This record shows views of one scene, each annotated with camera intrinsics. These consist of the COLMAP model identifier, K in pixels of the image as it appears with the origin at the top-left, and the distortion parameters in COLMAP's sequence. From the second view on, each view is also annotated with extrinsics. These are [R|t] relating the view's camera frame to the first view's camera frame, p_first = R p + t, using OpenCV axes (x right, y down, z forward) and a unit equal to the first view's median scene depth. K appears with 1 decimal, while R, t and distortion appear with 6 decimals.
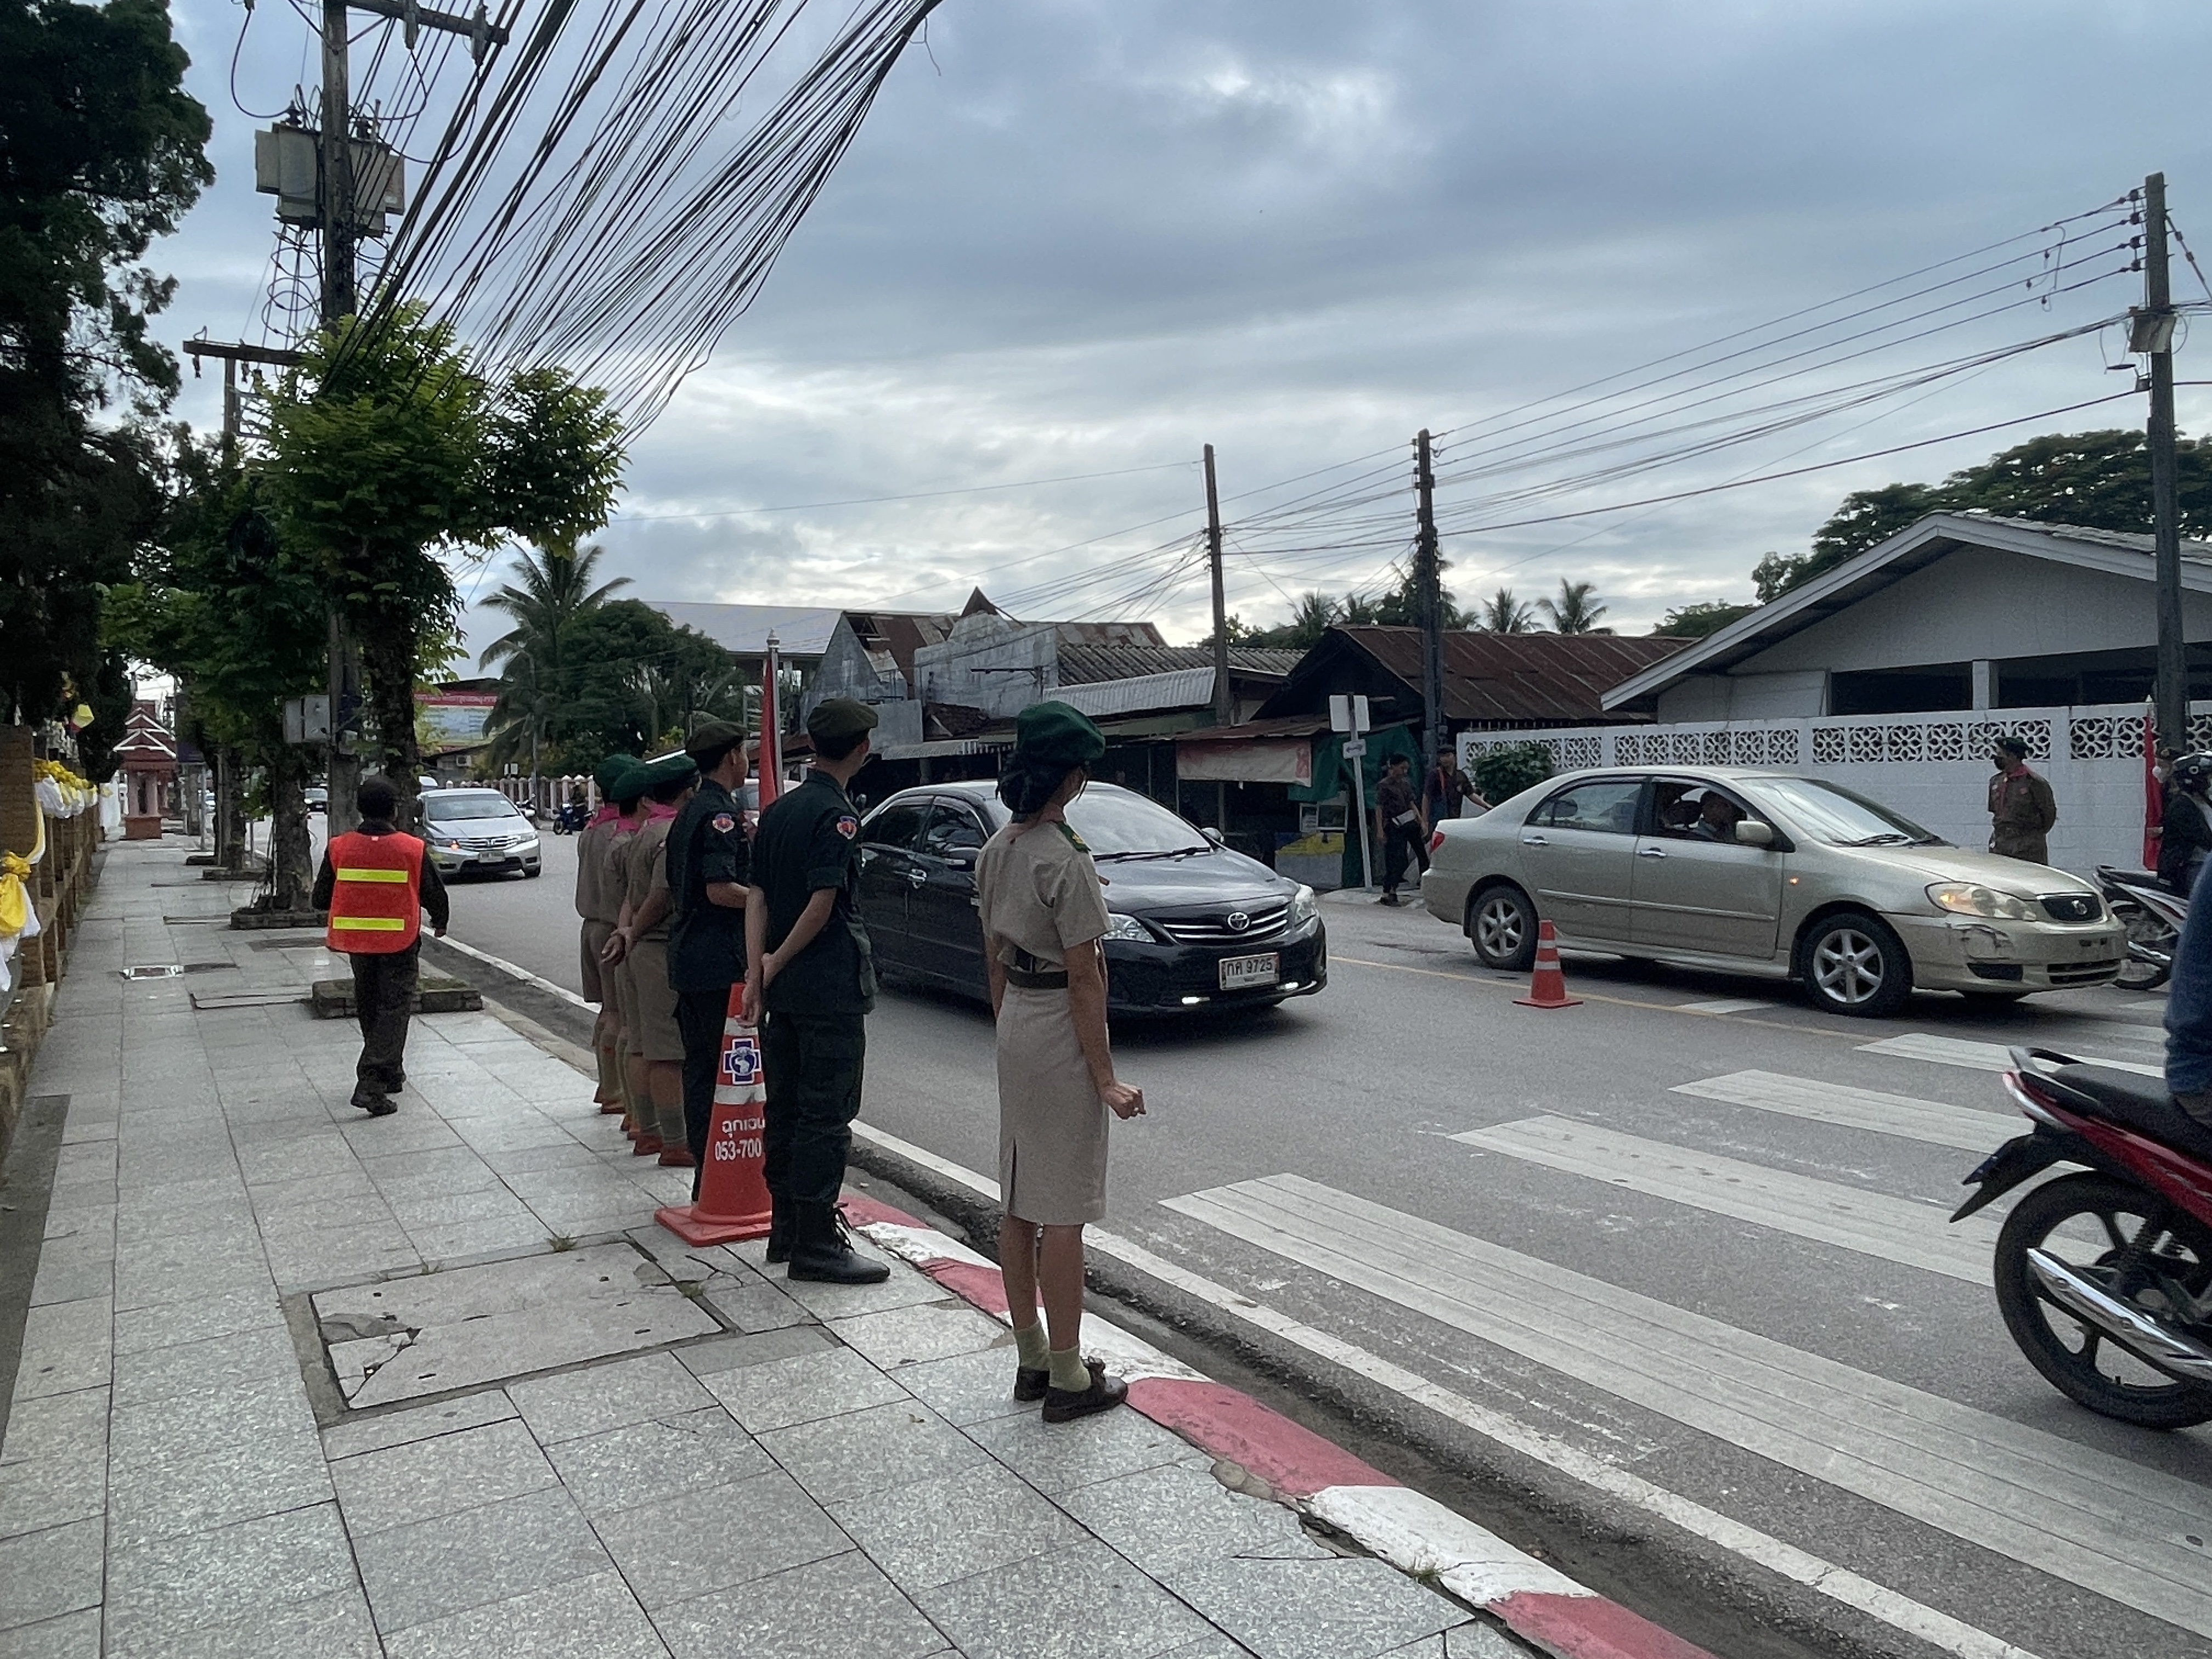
lens RADIAL K [[1534.1, 0, 1110.3], [0, 1534.1, 850.0], [0, 0, 1]] dist [0.042353, -0.062973]
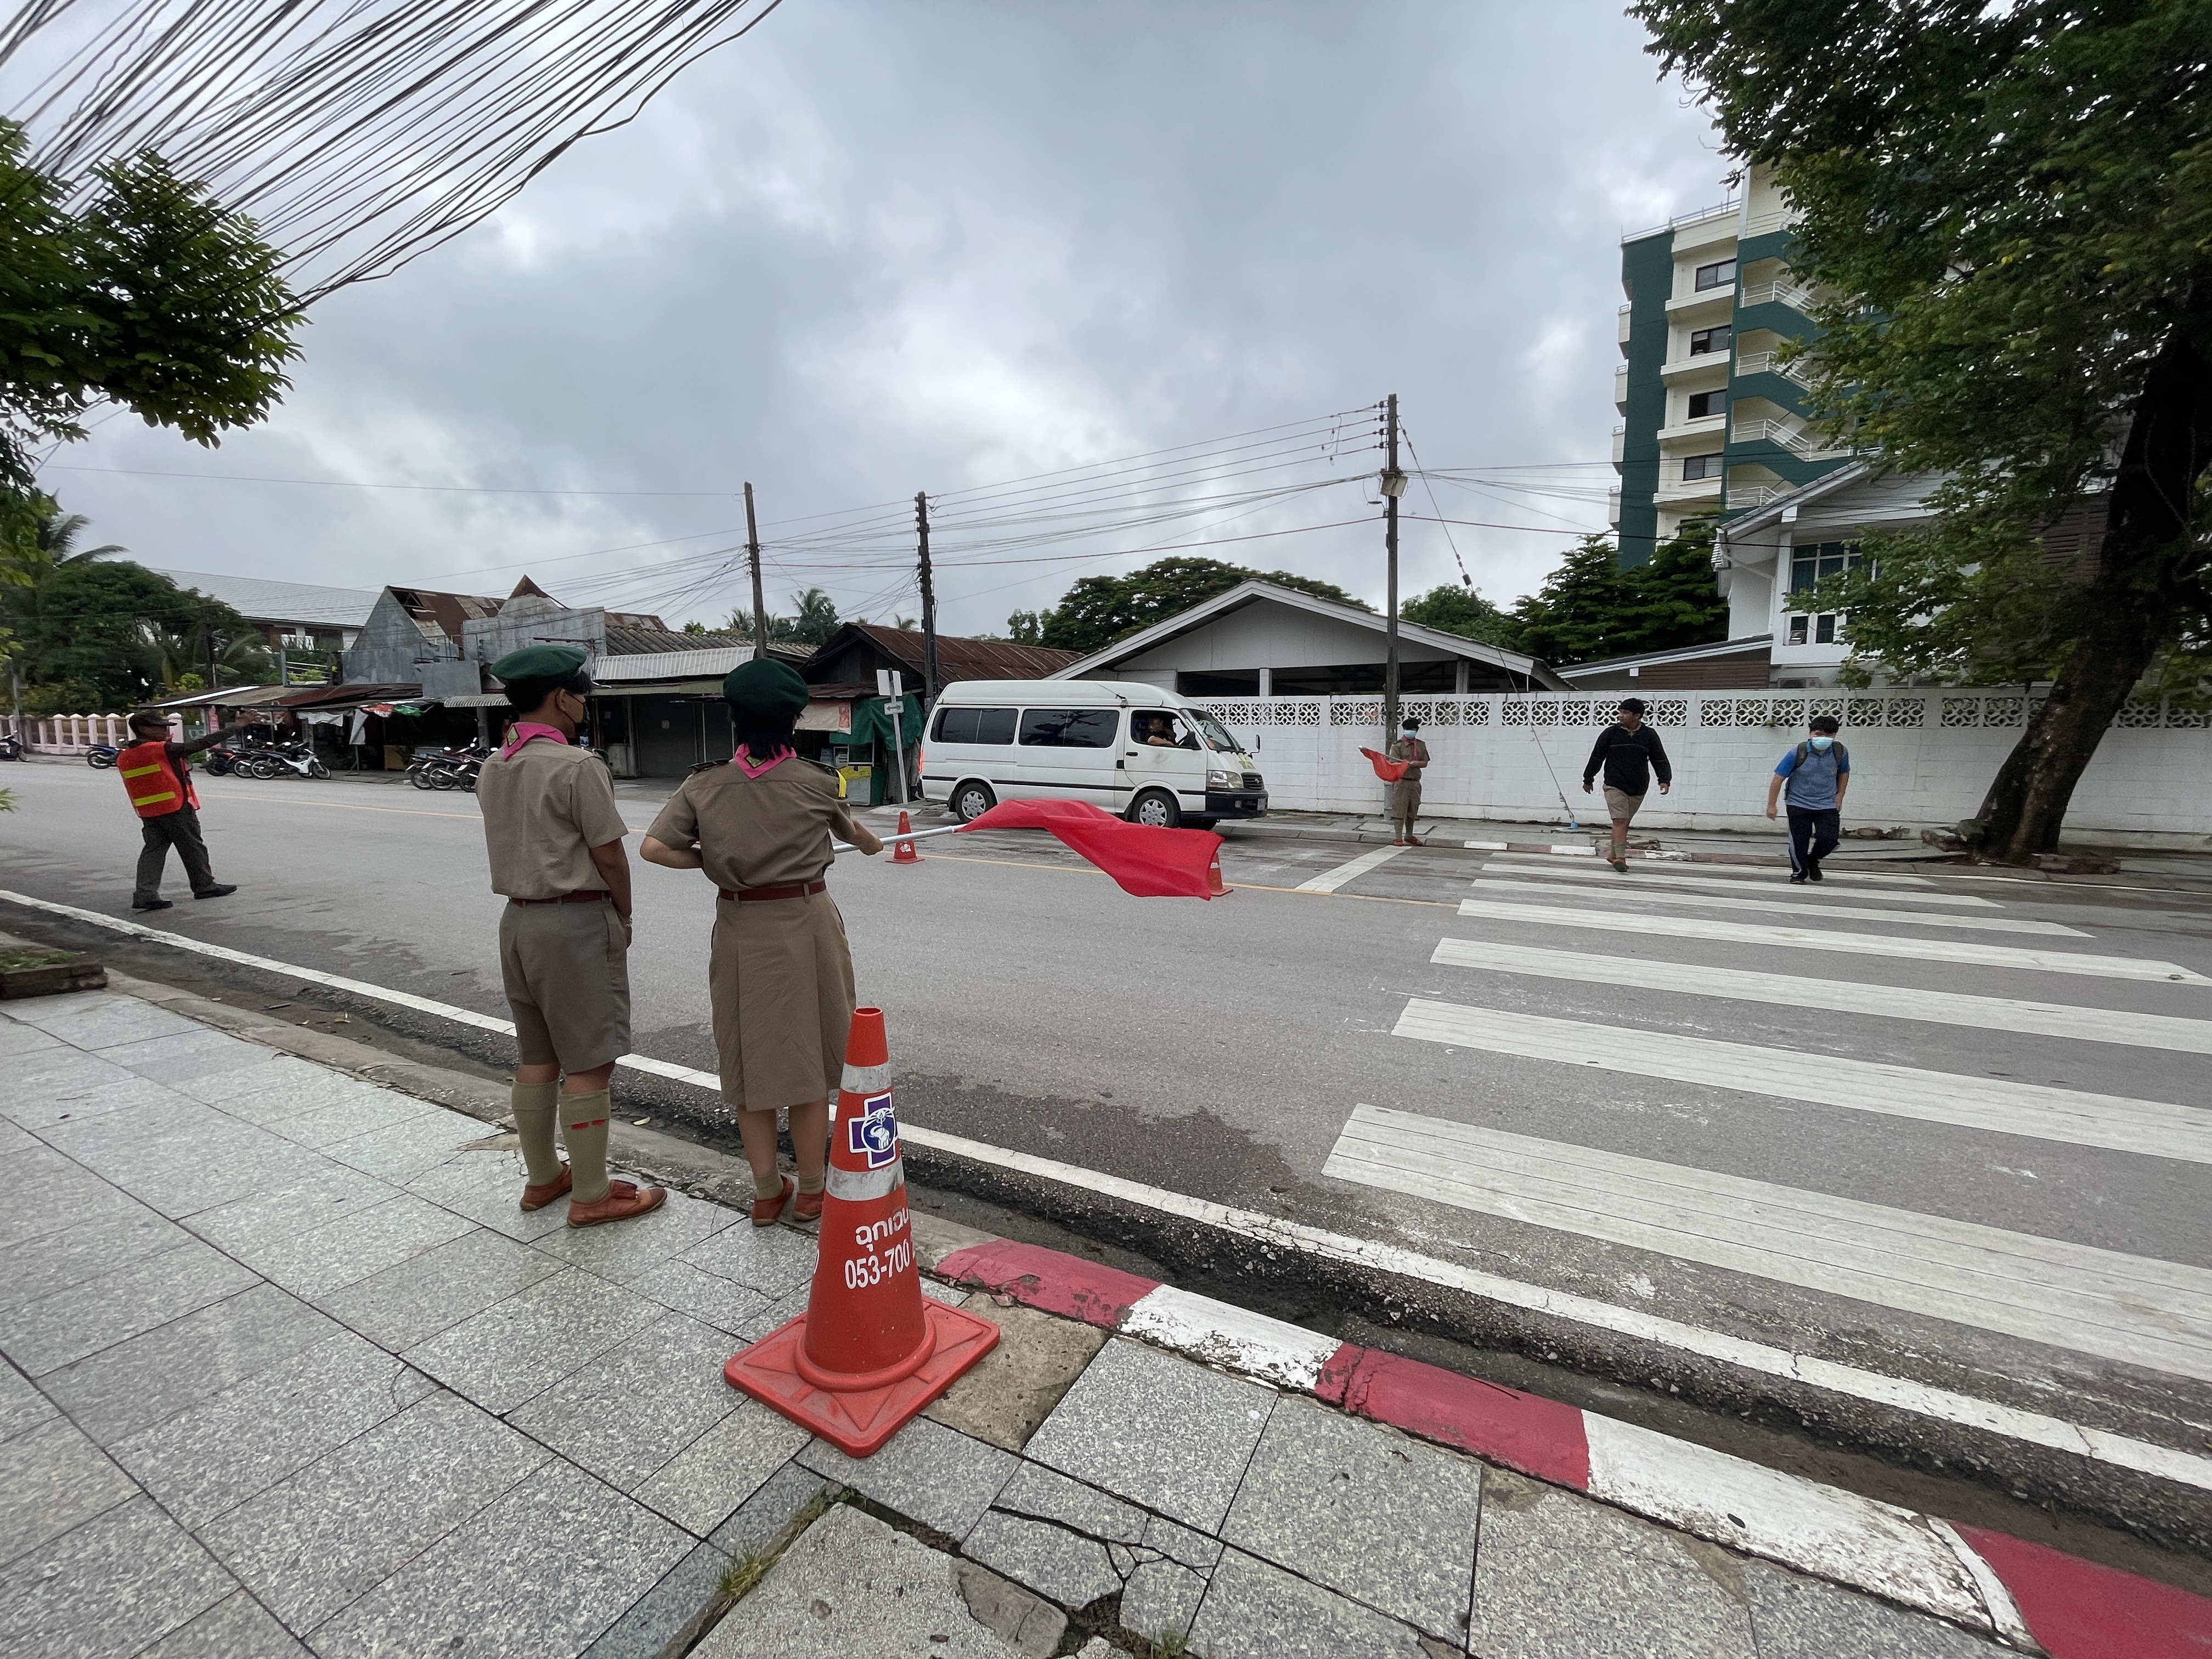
lens RADIAL K [[900.7, 0, 1106.0], [0, 900.7, 829.5], [0, 0, 1]] dist [-0.010702, 0.004509]
pose [[0.862158, -0.035137, 0.505420, -0.097847], [0.004945, 0.998128, 0.060954, -0.002921], [-0.506616, -0.050052, 0.860718, 0.171636]]
